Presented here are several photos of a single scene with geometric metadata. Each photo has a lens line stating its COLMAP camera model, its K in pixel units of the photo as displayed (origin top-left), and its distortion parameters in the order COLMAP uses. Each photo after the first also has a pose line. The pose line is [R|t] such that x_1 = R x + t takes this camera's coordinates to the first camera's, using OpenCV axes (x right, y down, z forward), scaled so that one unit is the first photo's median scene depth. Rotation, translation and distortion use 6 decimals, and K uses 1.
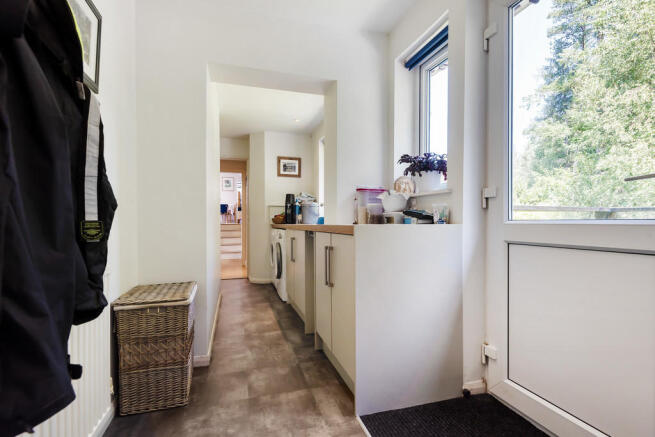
lens RADIAL K [[314.8, 0, 327.5], [0, 314.8, 218.5], [0, 0, 1]] dist [-0.003137, -0.000735]
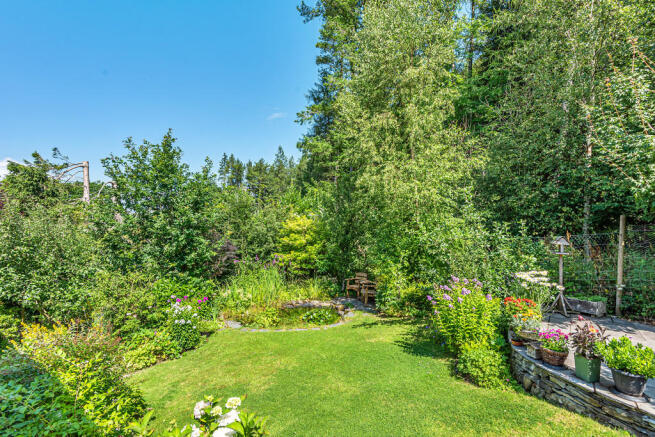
lens RADIAL K [[302.2, 0, 327.5], [0, 302.2, 218.5], [0, 0, 1]] dist [0.015328, 0.000024]
pose [[0.797132, 0.002065, 0.603802, 0.091862], [0.000029, 0.999994, -0.003459, -0.023259], [-0.603805, 0.002775, 0.797127, 0.130824]]
